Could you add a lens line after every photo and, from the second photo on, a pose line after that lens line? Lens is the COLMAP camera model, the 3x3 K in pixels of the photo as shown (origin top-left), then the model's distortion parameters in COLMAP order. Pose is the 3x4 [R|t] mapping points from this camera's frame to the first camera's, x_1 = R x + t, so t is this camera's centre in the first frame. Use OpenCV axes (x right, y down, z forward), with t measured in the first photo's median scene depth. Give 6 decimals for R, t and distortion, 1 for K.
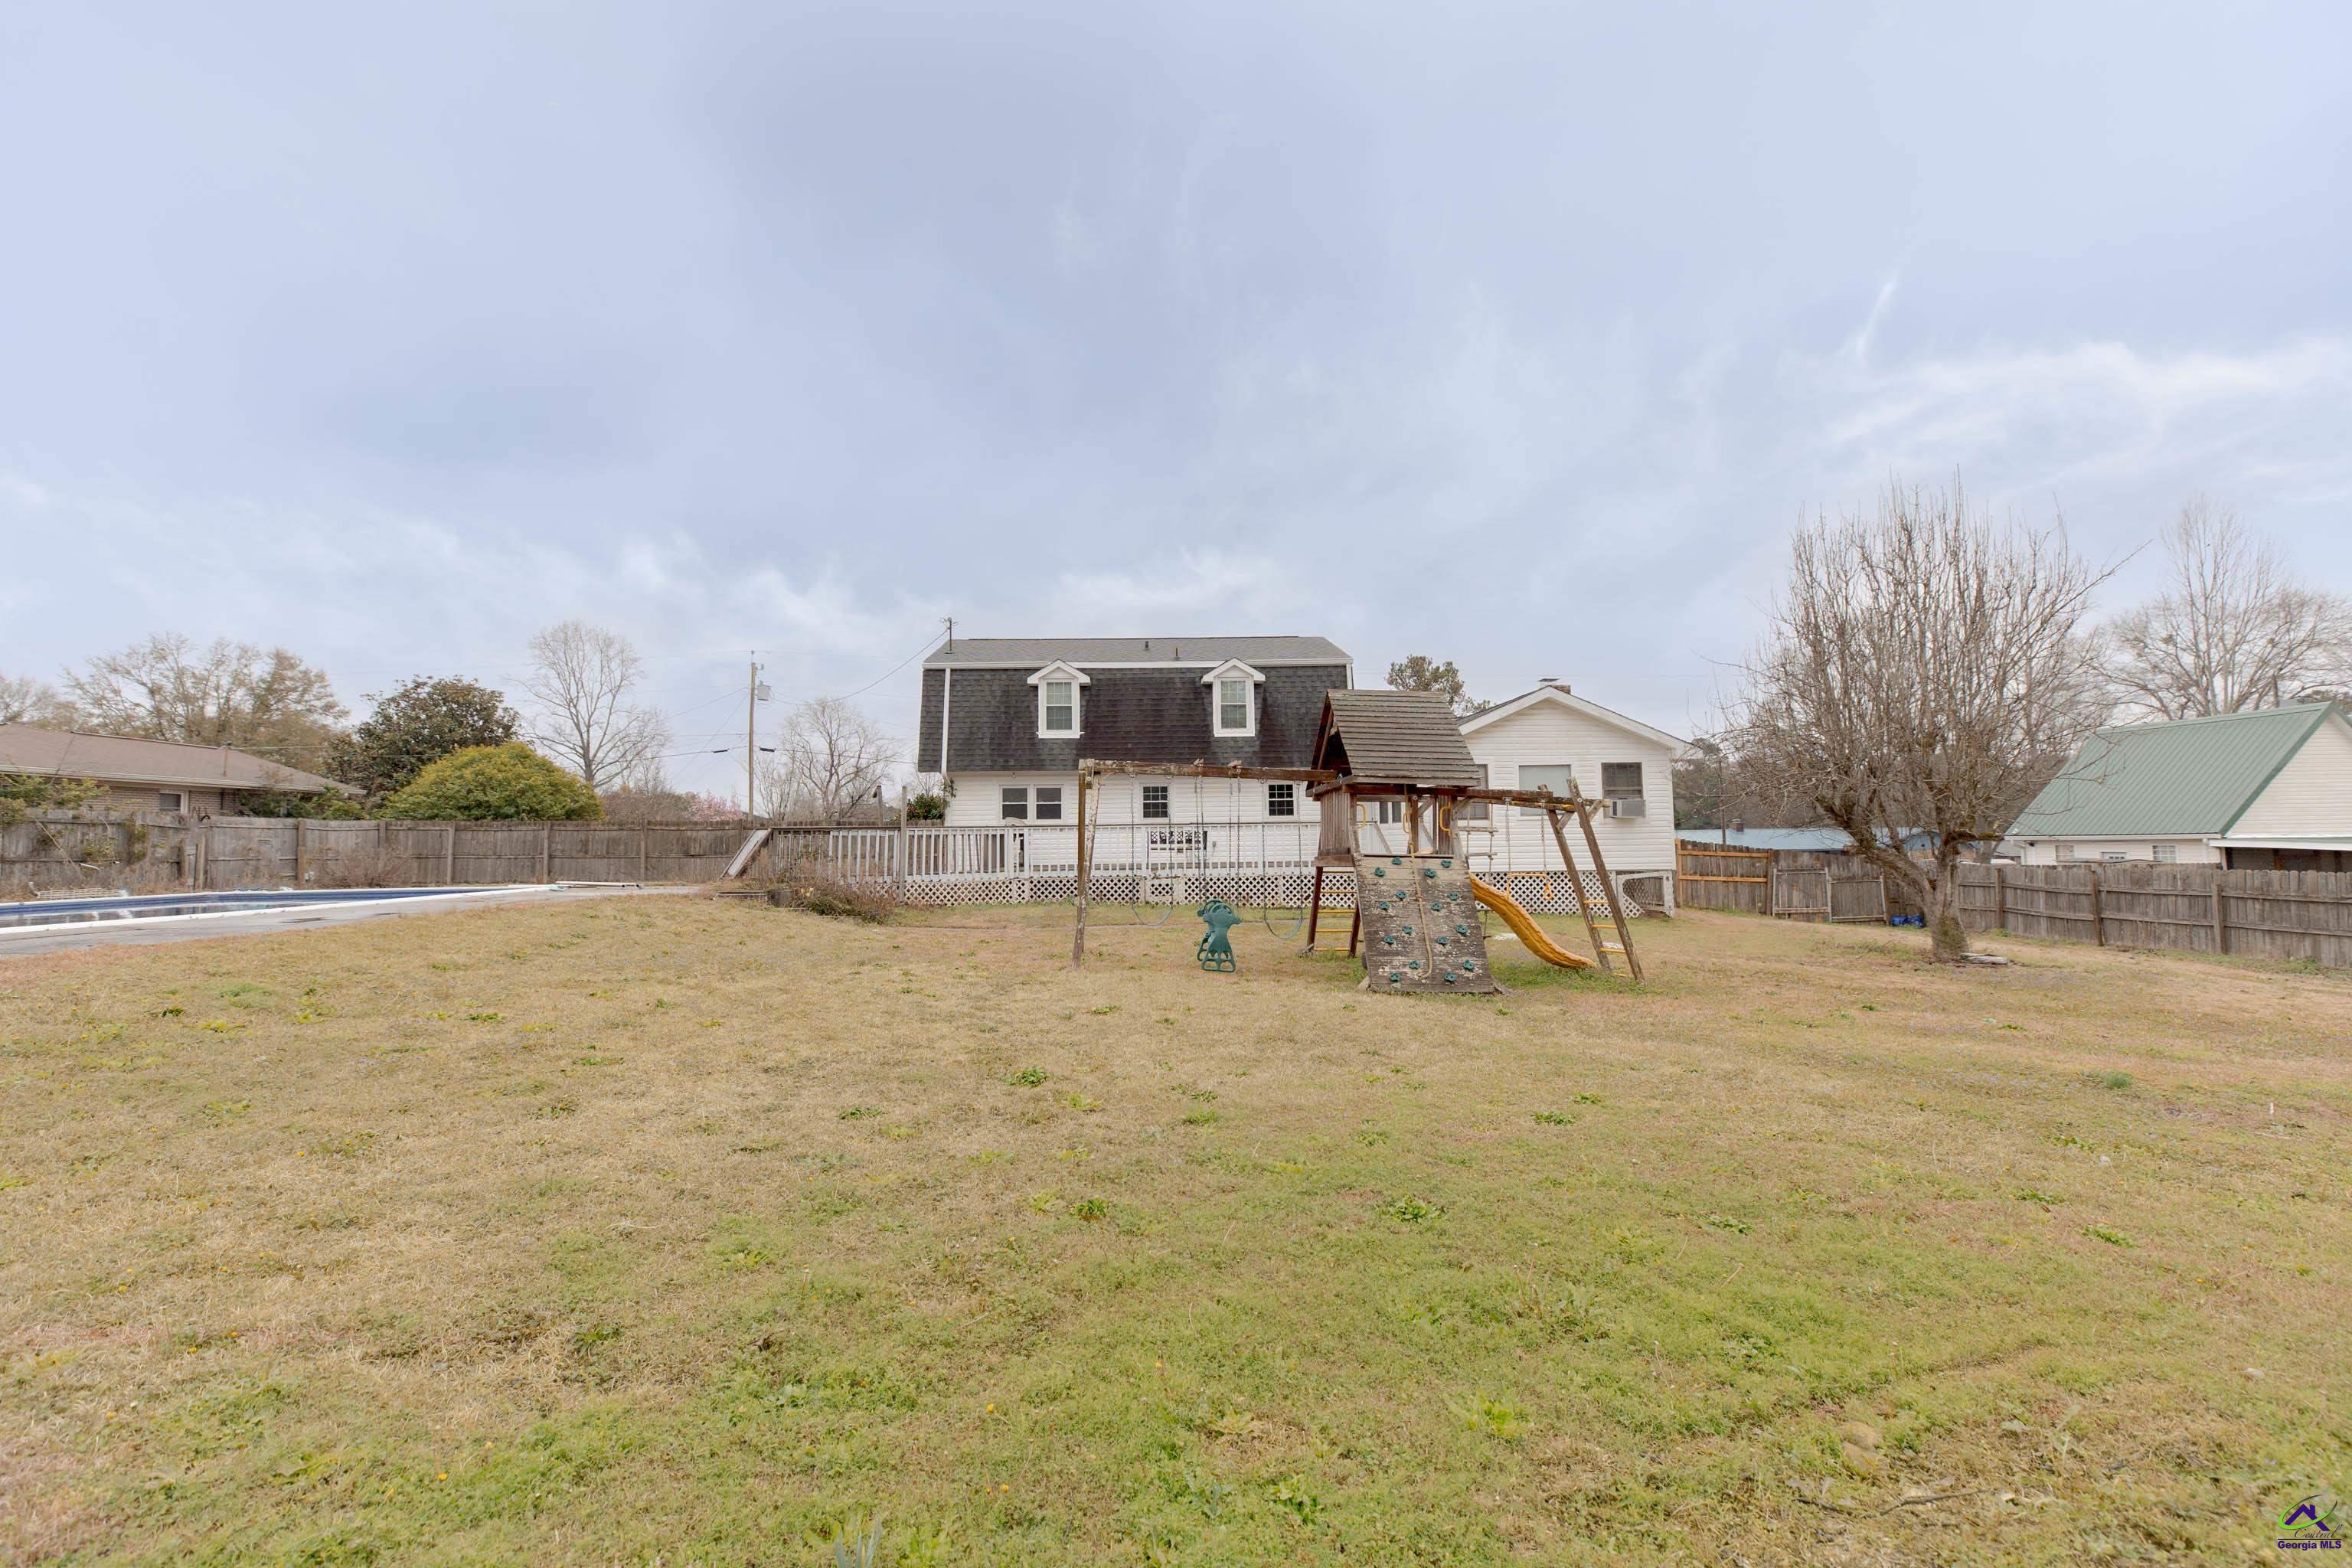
lens RADIAL K [[1045.5, 0, 1164.5], [0, 1045.5, 779.6], [0, 0, 1]] dist [0.001152, -0.000128]
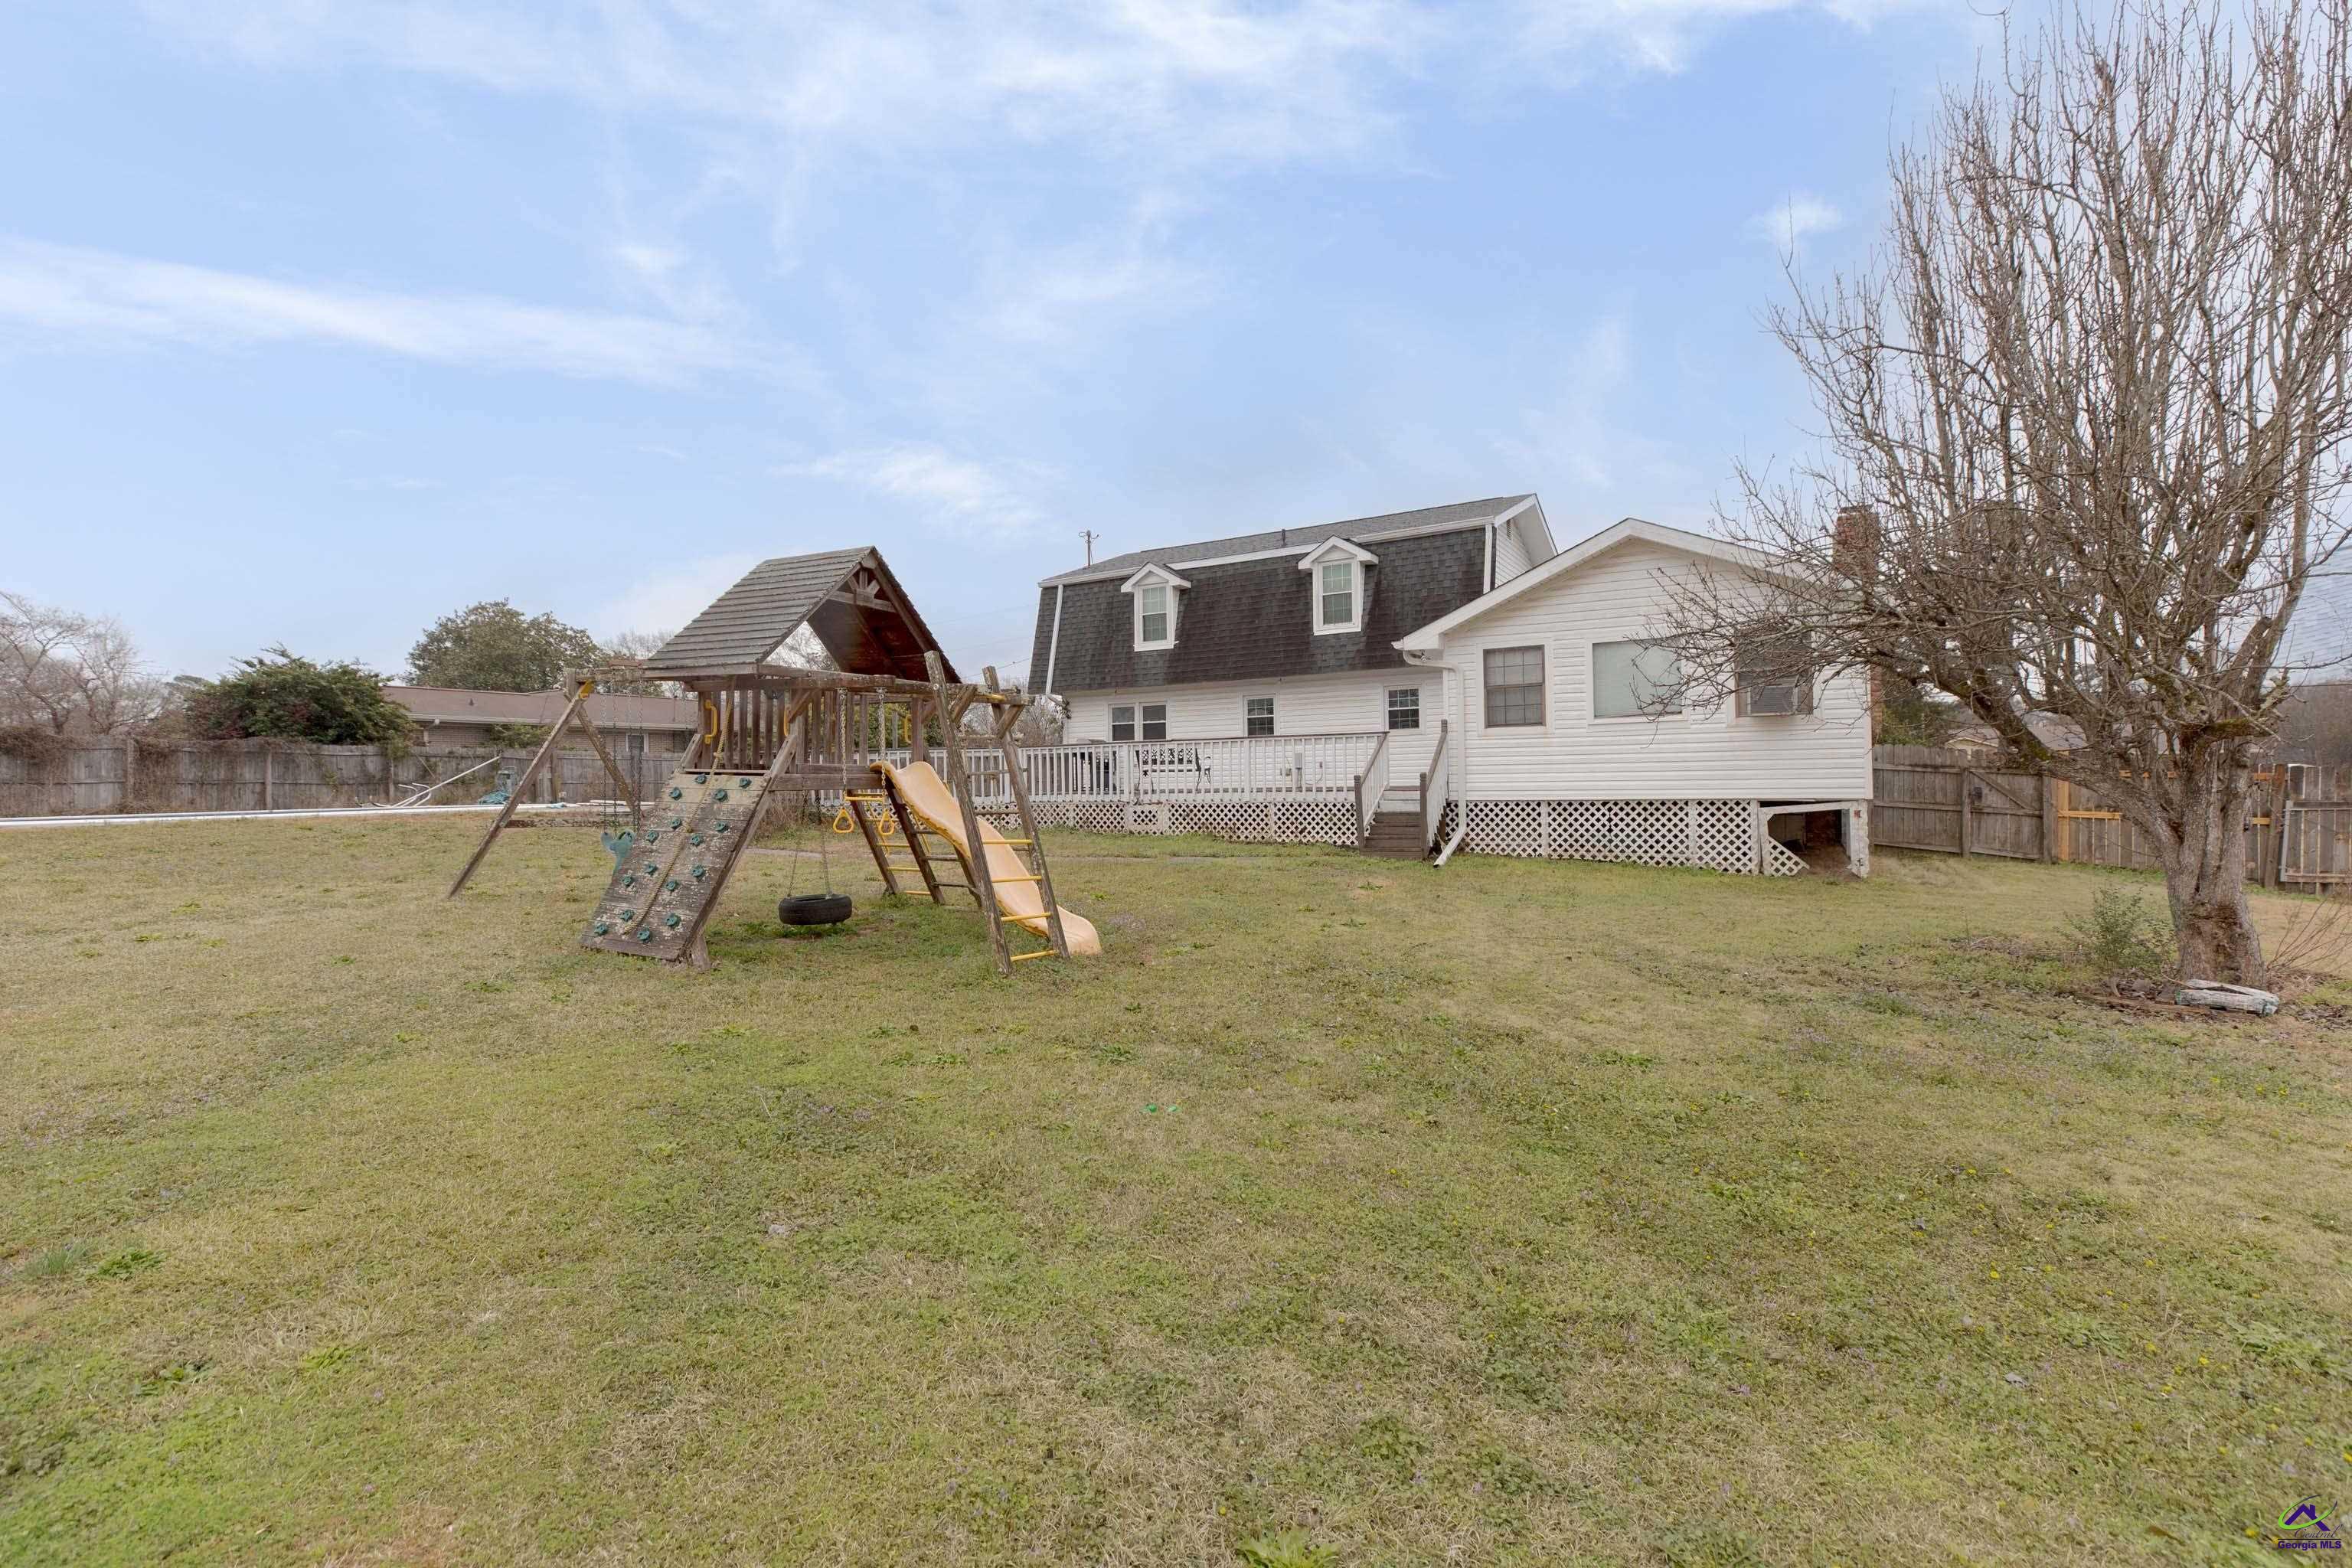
lens RADIAL K [[1045.5, 0, 1164.5], [0, 1045.5, 779.6], [0, 0, 1]] dist [0.001152, -0.000128]
pose [[0.846208, -0.001990, -0.532849, 0.388947], [0.038347, 0.997628, 0.057172, 0.020882], [0.531471, -0.068813, 0.844277, 0.232055]]
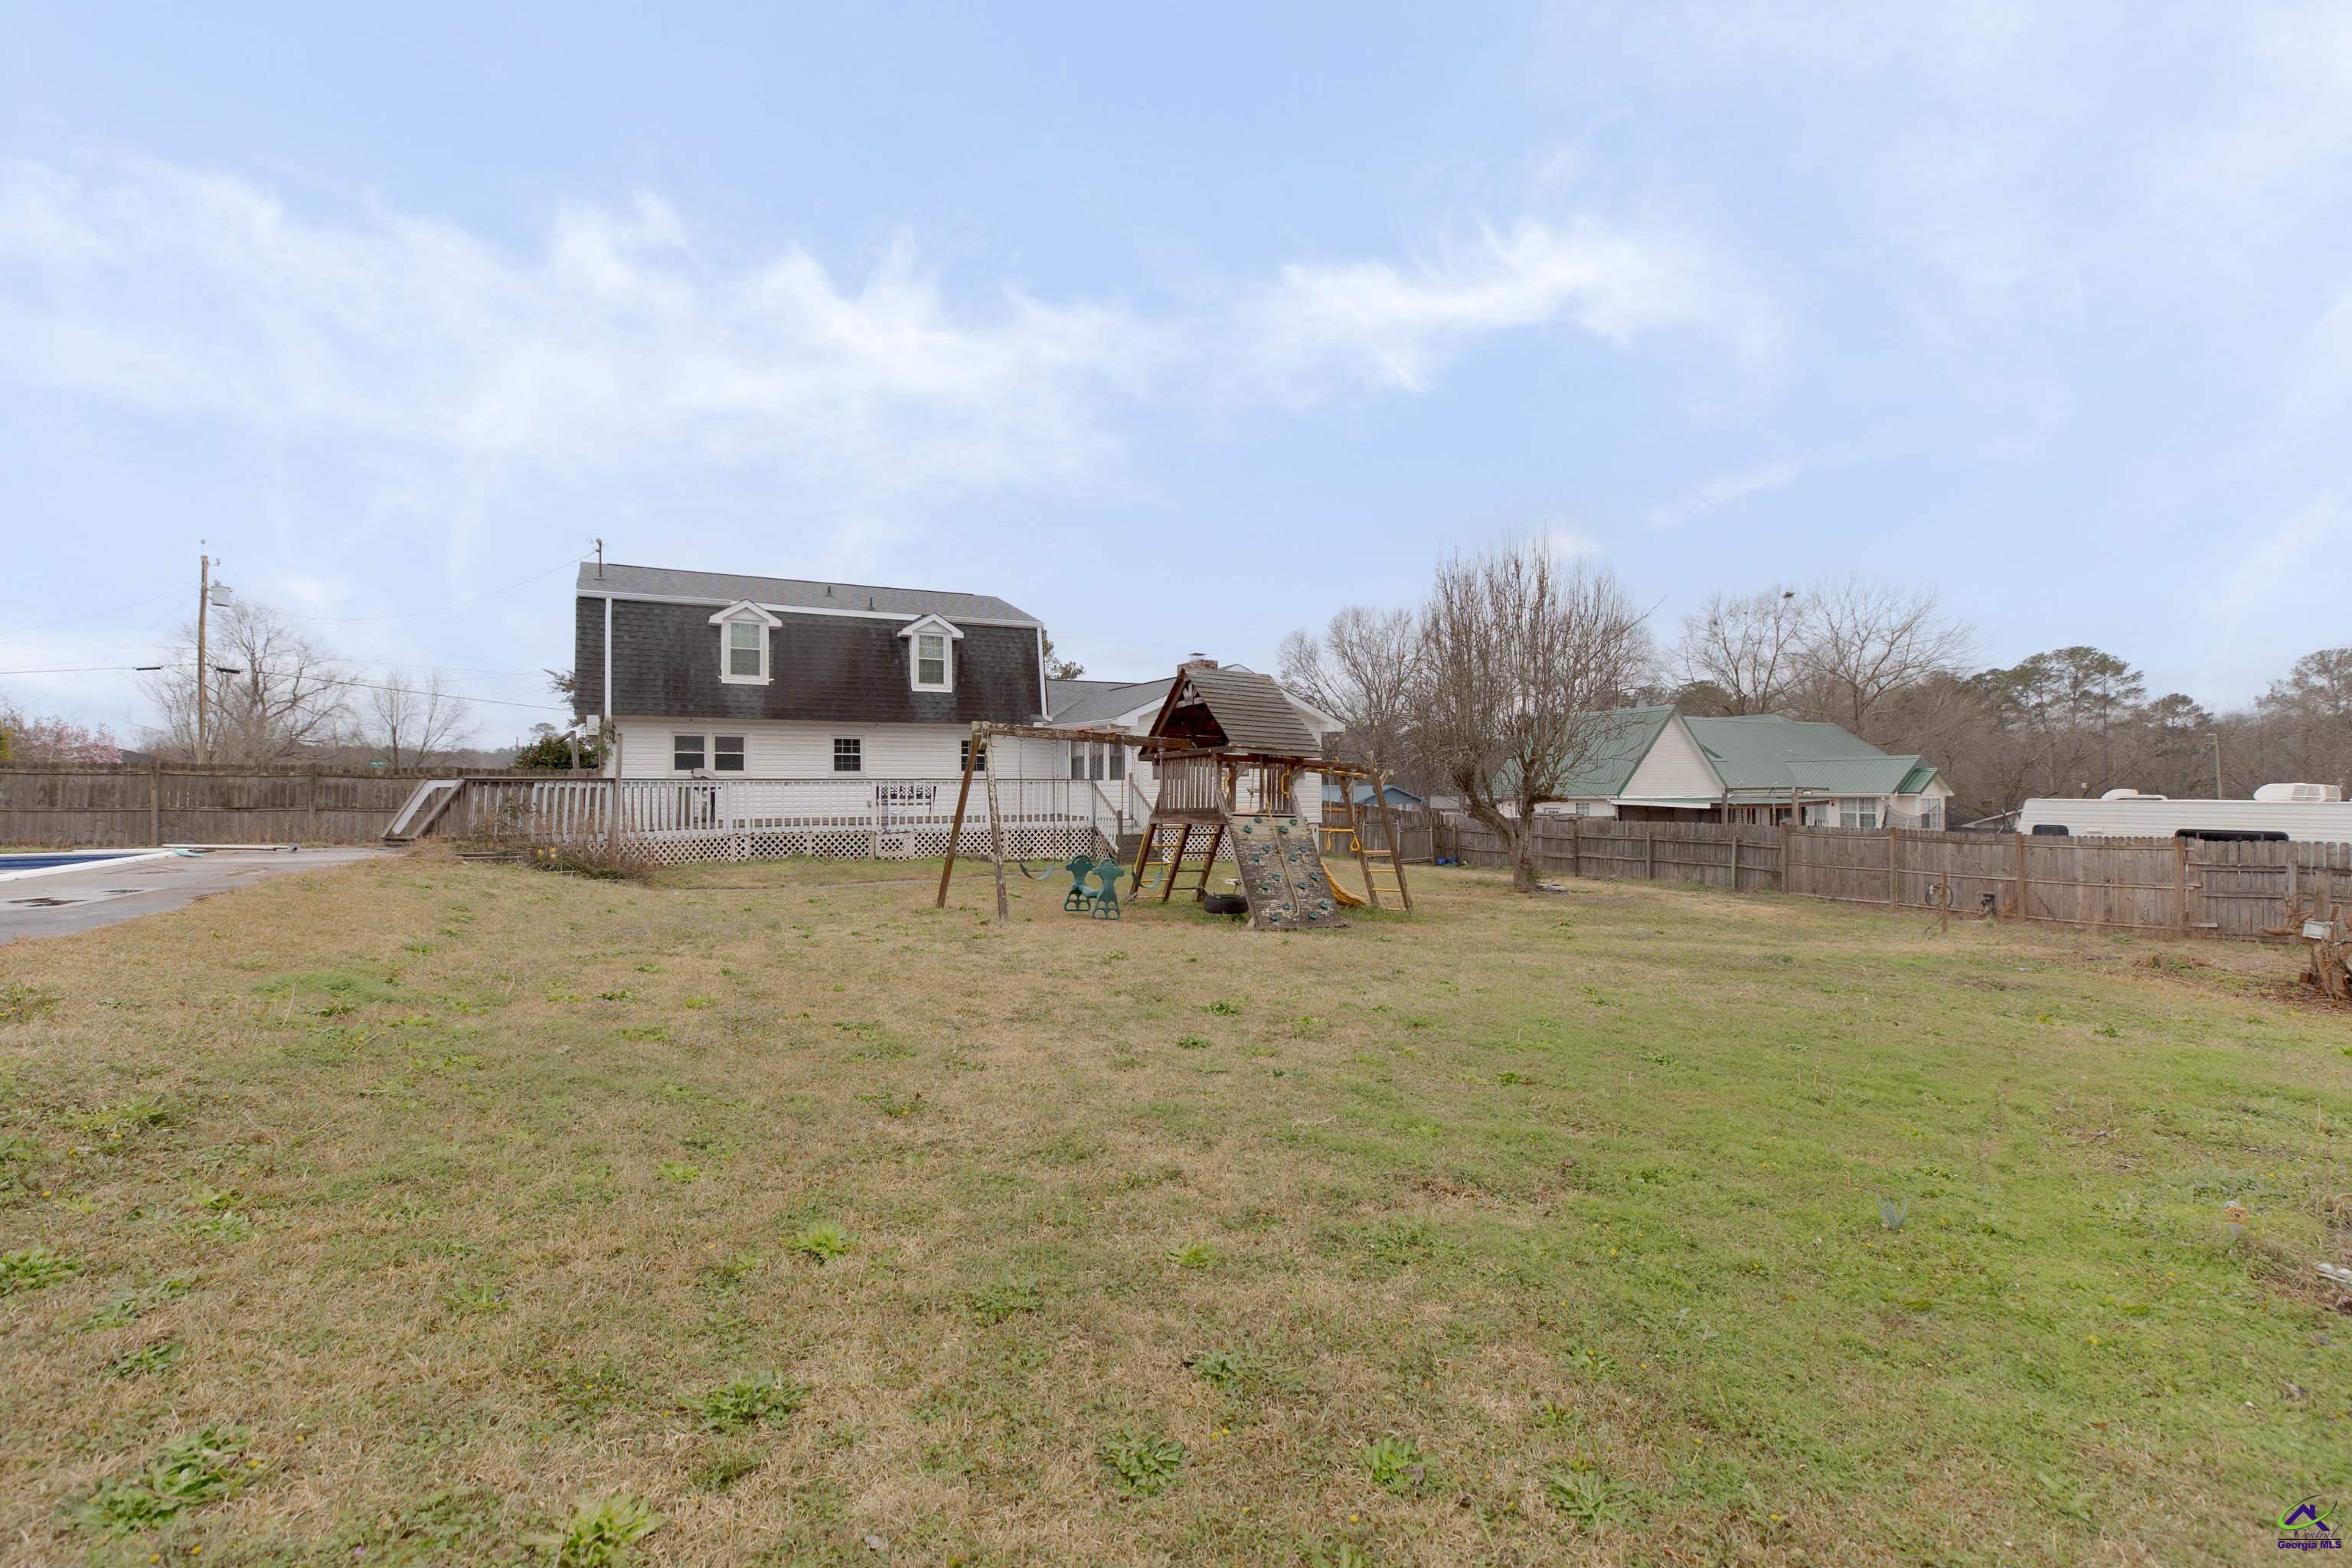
lens RADIAL K [[1045.5, 0, 1164.5], [0, 1045.5, 779.6], [0, 0, 1]] dist [0.001152, -0.000128]
pose [[0.902853, 0.014216, 0.429715, -0.162695], [-0.034586, 0.998616, 0.039632, -0.004438], [-0.428556, -0.050644, 0.902095, -0.007288]]
